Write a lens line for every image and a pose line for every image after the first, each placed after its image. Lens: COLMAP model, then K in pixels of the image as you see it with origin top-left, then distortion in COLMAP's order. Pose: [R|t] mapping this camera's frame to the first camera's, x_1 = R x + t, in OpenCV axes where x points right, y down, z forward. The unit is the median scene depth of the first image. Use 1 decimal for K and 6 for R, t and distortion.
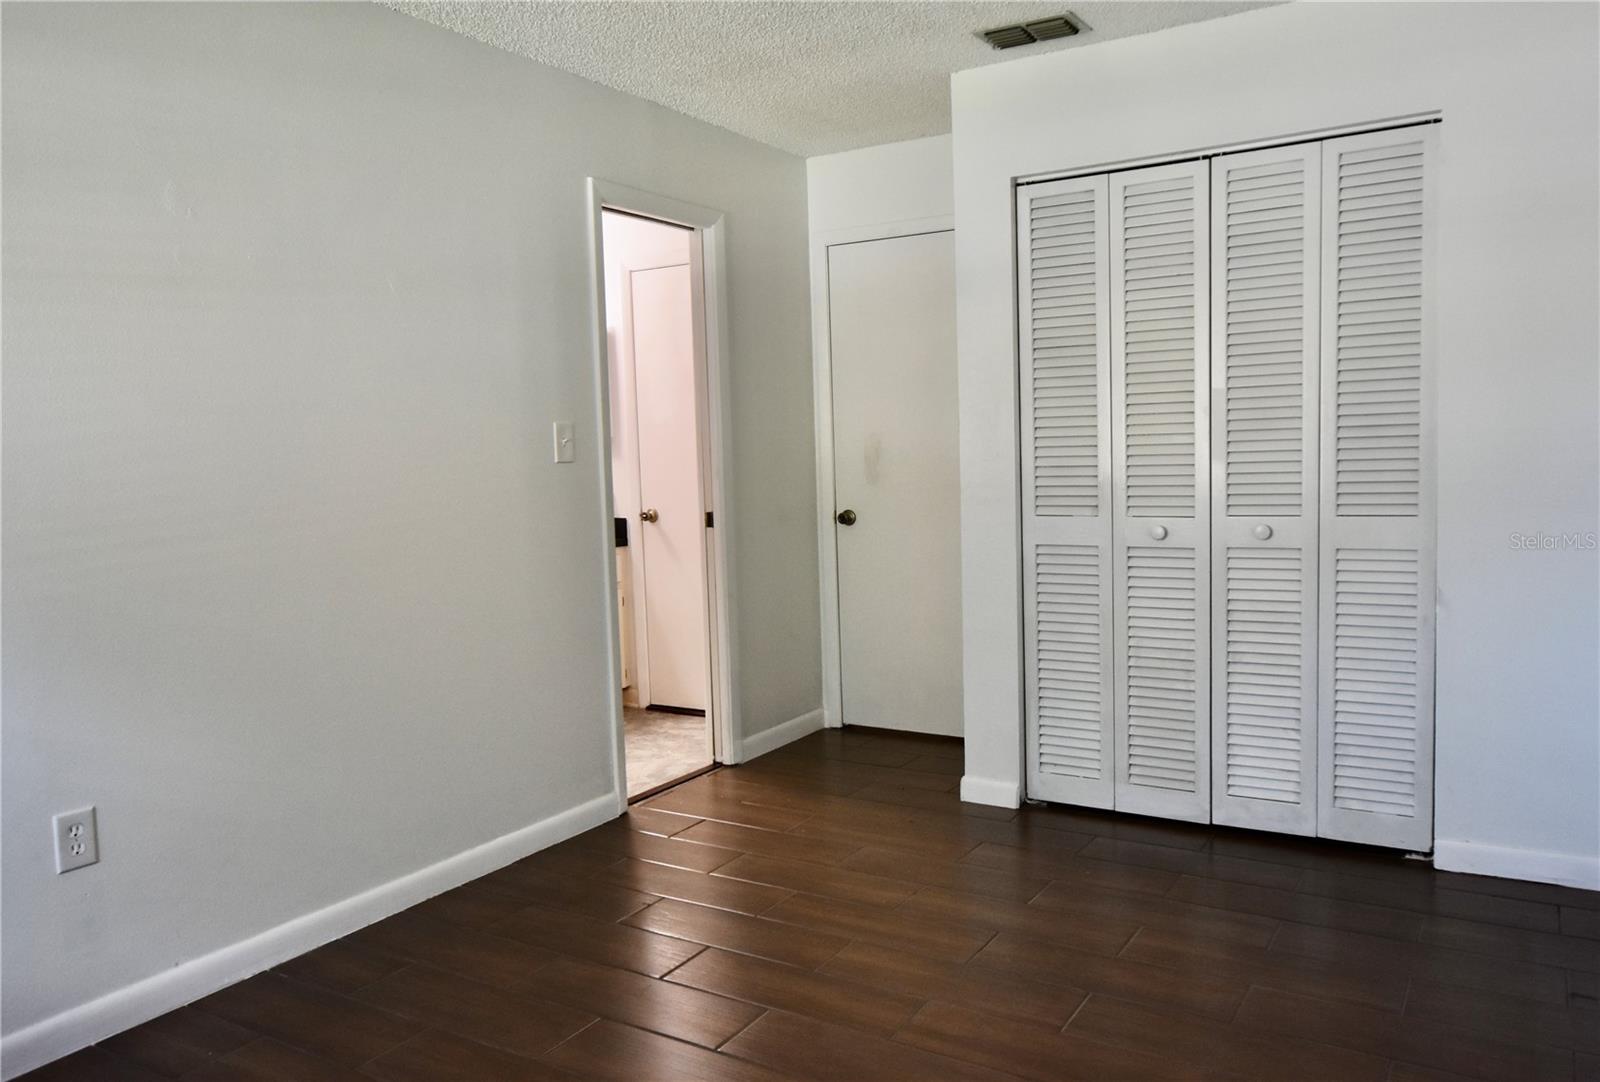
lens RADIAL K [[1153.0, 0, 800.0], [0, 1153.0, 541.0], [0, 0, 1]] dist [-0.005398, 0.007859]
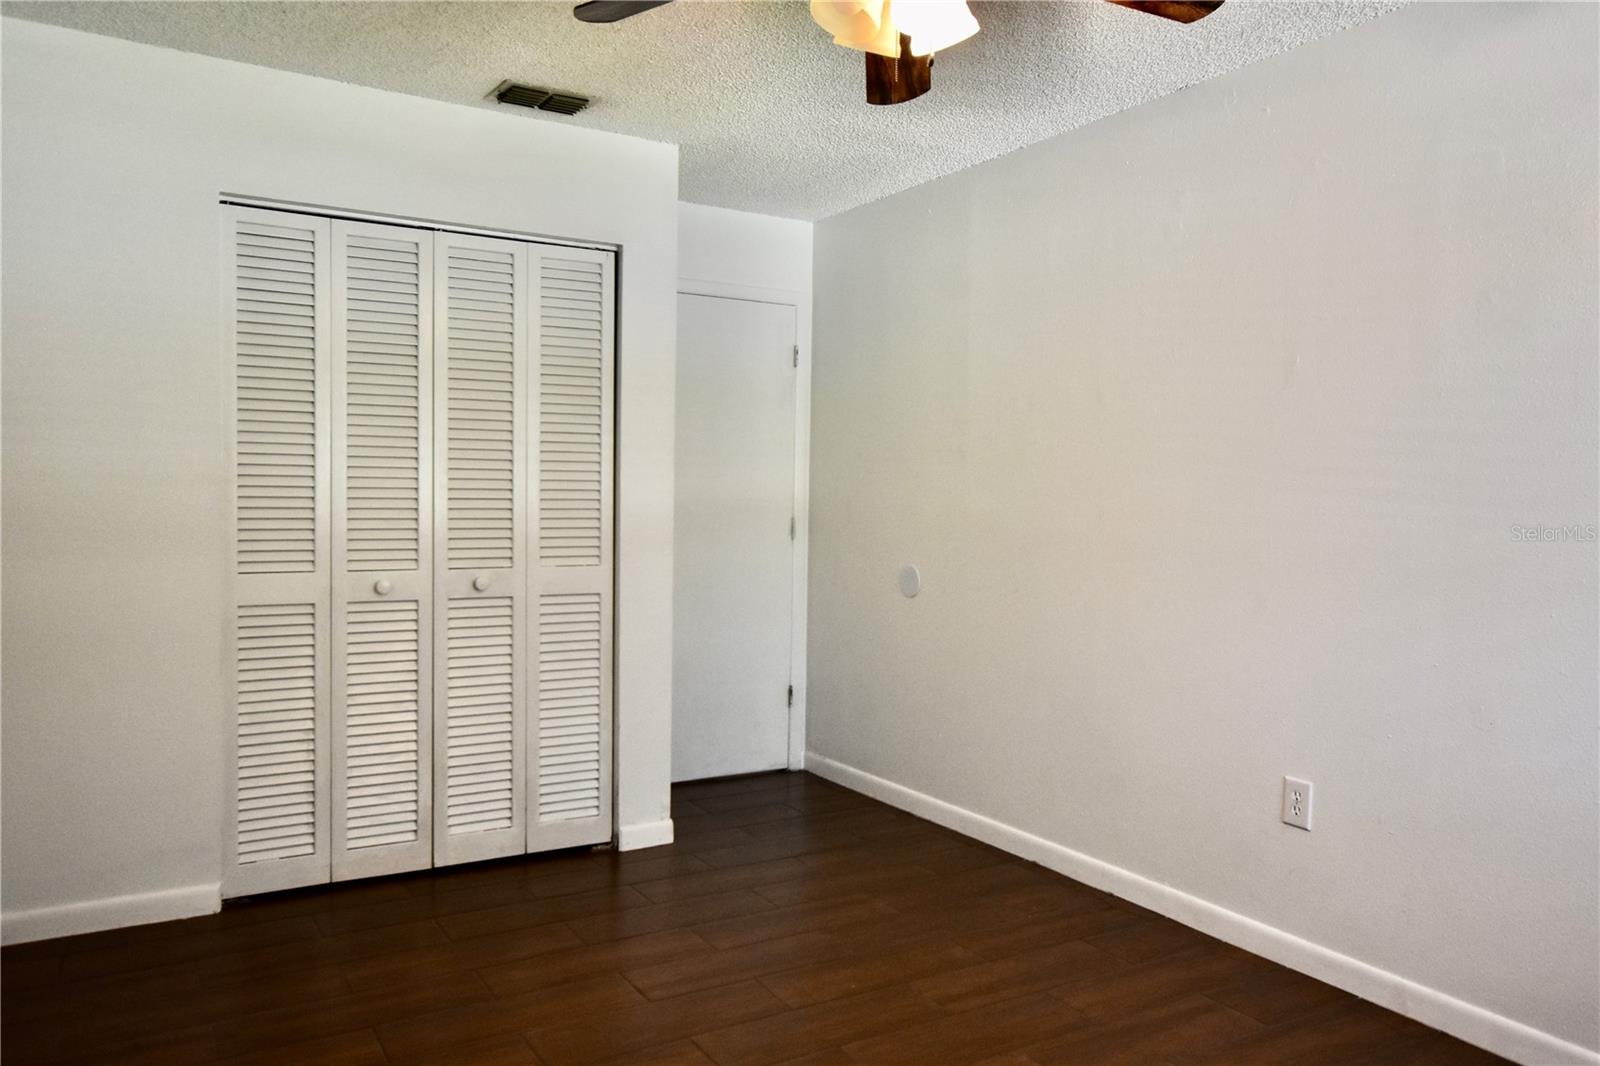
lens RADIAL K [[1121.6, 0, 800.0], [0, 1121.6, 533.0], [0, 0, 1]] dist [-0.013497, 0.040180]
pose [[0.484613, 0.009133, 0.874681, -0.396065], [0.043658, 0.998447, -0.034614, -0.004863], [-0.873639, 0.054961, 0.483461, 0.231329]]
